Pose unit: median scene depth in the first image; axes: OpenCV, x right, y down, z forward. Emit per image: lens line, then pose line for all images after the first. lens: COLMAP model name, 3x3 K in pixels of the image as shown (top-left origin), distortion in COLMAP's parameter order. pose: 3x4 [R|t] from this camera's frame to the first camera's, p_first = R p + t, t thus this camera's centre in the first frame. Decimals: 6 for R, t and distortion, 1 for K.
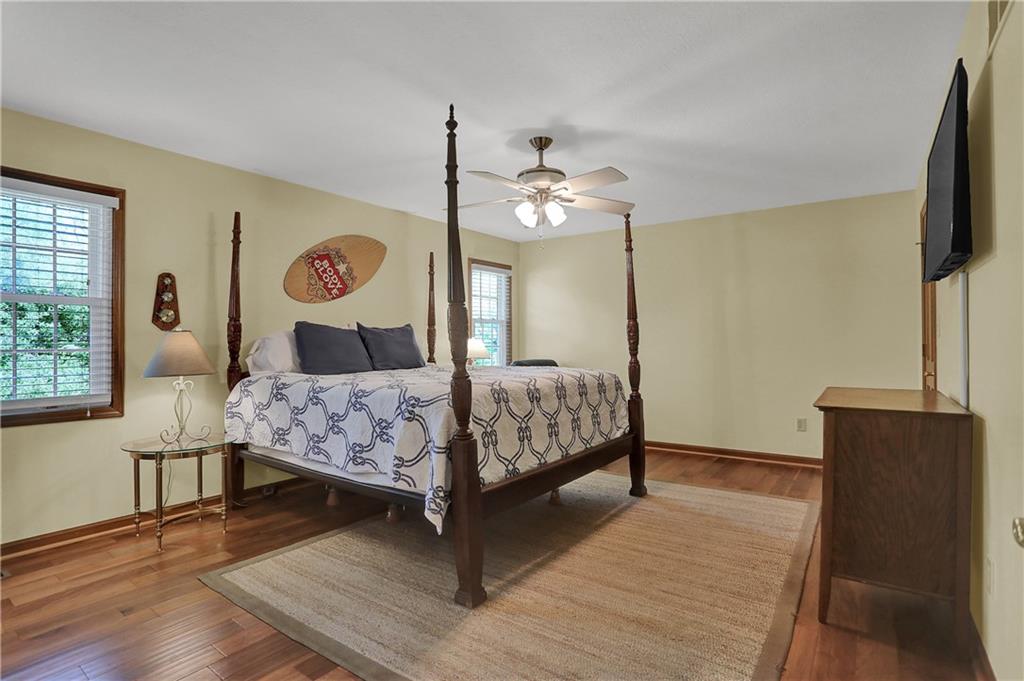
lens RADIAL K [[501.4, 0, 509.1], [0, 501.4, 345.4], [0, 0, 1]] dist [-0.053332, 0.014060]
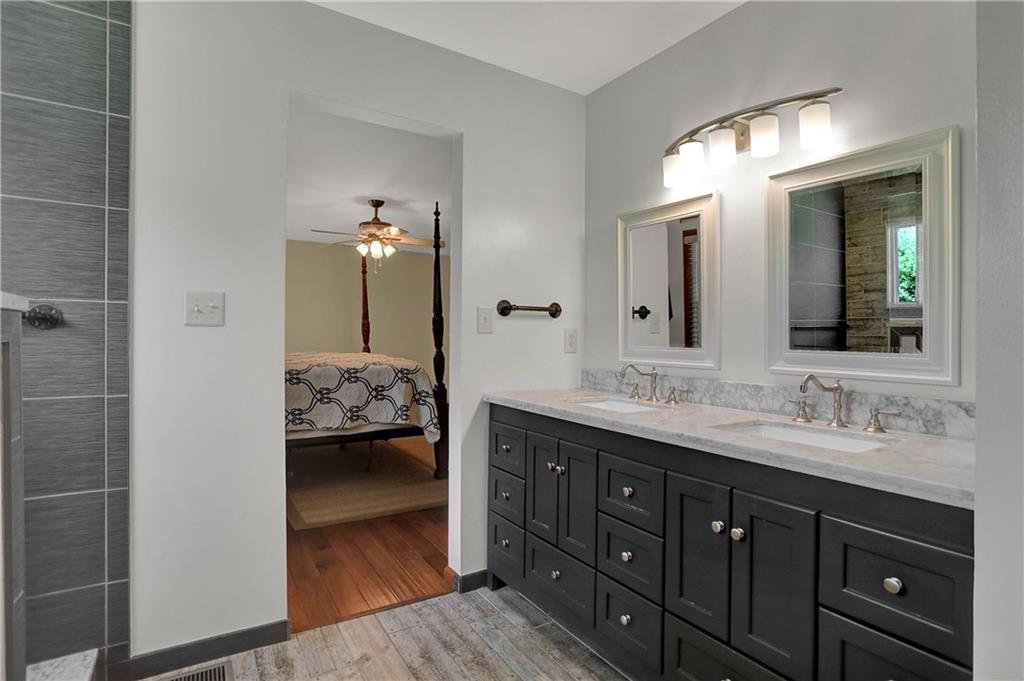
lens RADIAL K [[501.4, 0, 507.8], [0, 501.4, 341.2], [0, 0, 1]] dist [-0.053332, 0.014060]
pose [[0.374250, 0.000917, 0.927327, -1.383258], [-0.011411, 0.999928, 0.003617, 0.004311], [-0.927257, -0.011936, 0.374234, 0.071284]]
